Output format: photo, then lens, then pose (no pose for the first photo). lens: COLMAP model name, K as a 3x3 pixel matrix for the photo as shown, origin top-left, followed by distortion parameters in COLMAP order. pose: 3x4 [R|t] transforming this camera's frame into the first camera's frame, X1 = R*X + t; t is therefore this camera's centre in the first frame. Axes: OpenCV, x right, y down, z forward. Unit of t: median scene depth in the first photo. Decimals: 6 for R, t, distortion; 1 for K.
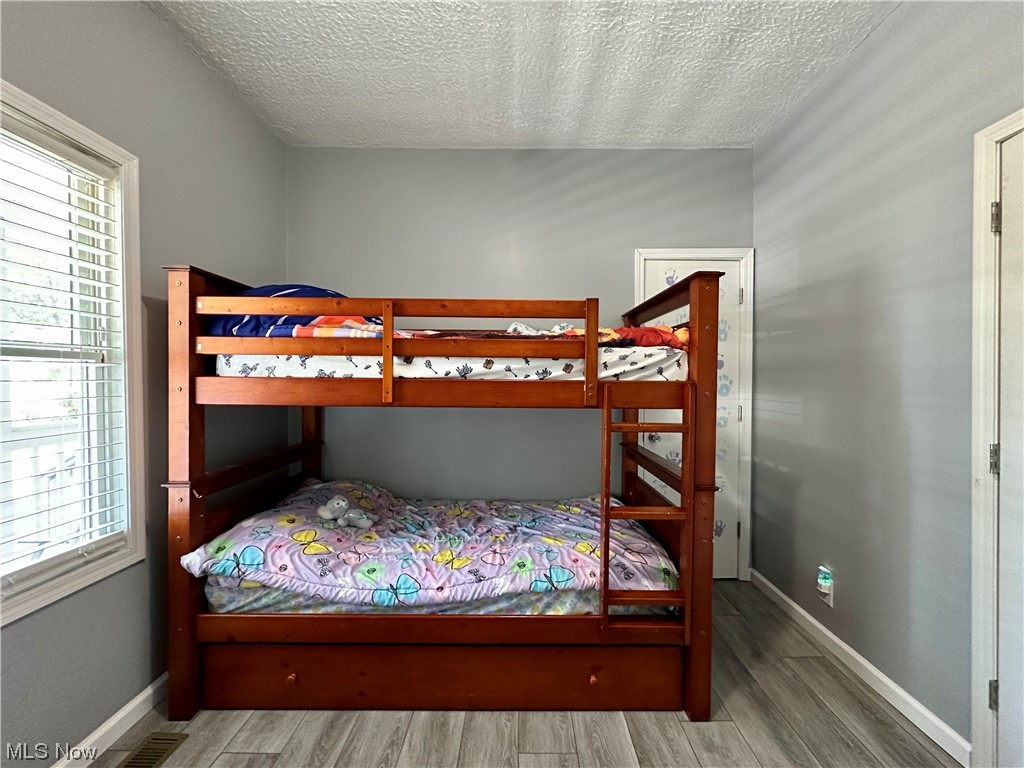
lens RADIAL K [[417.6, 0, 527.0], [0, 417.6, 383.9], [0, 0, 1]] dist [-0.004181, 0.000209]
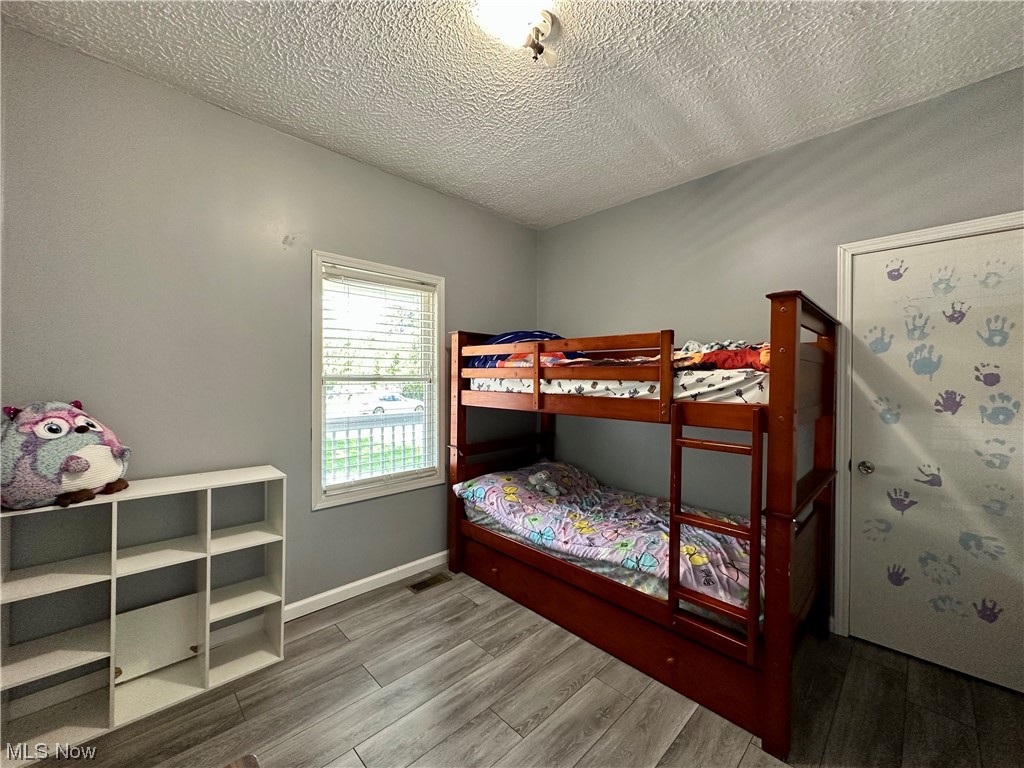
lens RADIAL K [[417.6, 0, 527.0], [0, 417.6, 383.9], [0, 0, 1]] dist [-0.004181, 0.000209]
pose [[0.704232, 0.010618, -0.709890, 0.698899], [-0.014087, 0.999900, 0.000981, -0.048239], [0.709830, 0.009309, 0.704312, -0.097920]]
